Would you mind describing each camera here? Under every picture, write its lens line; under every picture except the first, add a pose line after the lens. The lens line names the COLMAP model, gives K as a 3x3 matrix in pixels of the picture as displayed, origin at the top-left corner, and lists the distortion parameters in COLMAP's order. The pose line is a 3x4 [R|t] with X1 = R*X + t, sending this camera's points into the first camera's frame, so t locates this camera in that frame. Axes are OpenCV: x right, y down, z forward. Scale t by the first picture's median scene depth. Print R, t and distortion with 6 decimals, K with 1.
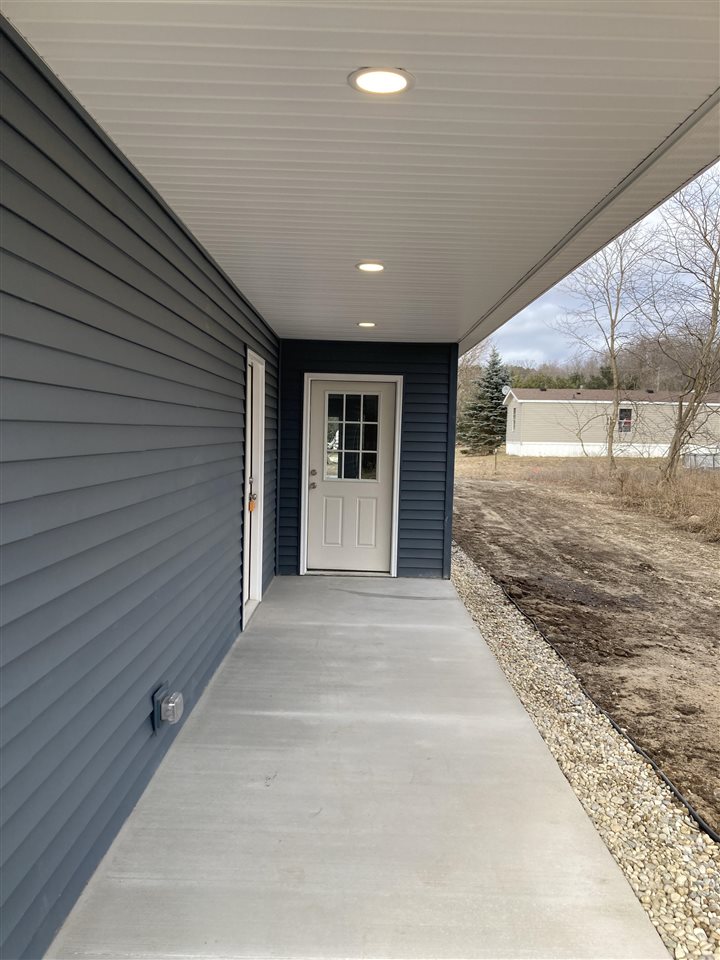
lens RADIAL K [[793.5, 0, 359.0], [0, 793.5, 480.2], [0, 0, 1]] dist [0.053464, -0.045598]
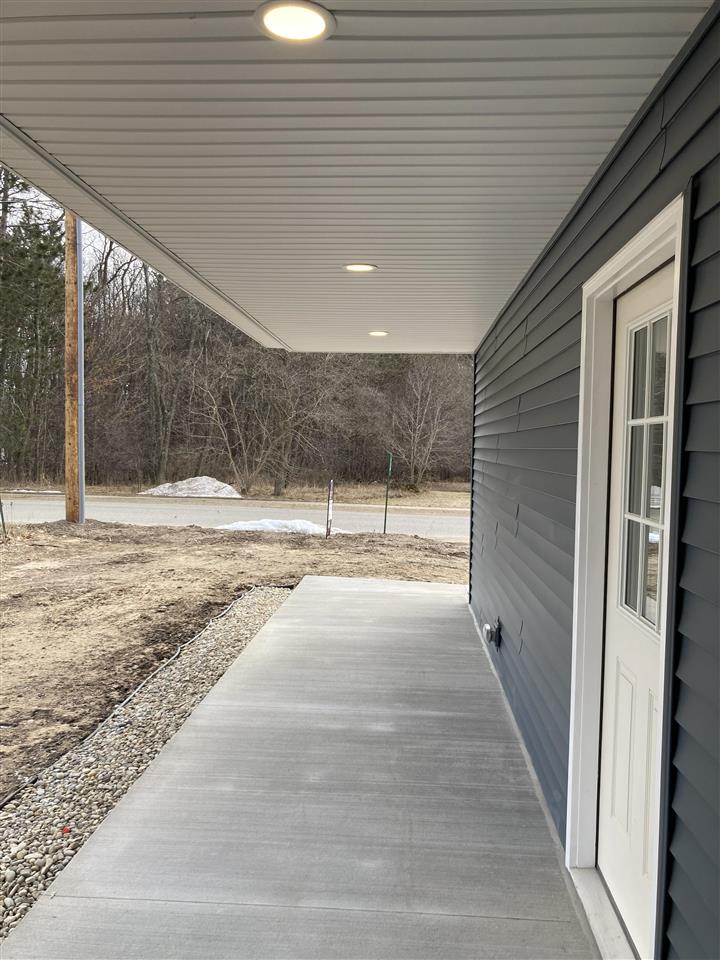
lens RADIAL K [[793.5, 0, 360.3], [0, 793.5, 480.9], [0, 0, 1]] dist [0.053464, -0.045598]
pose [[-0.997308, -0.048105, 0.055344, -0.042715], [-0.041691, 0.992865, 0.111718, -0.115598], [-0.060323, 0.109110, -0.992198, 1.790905]]
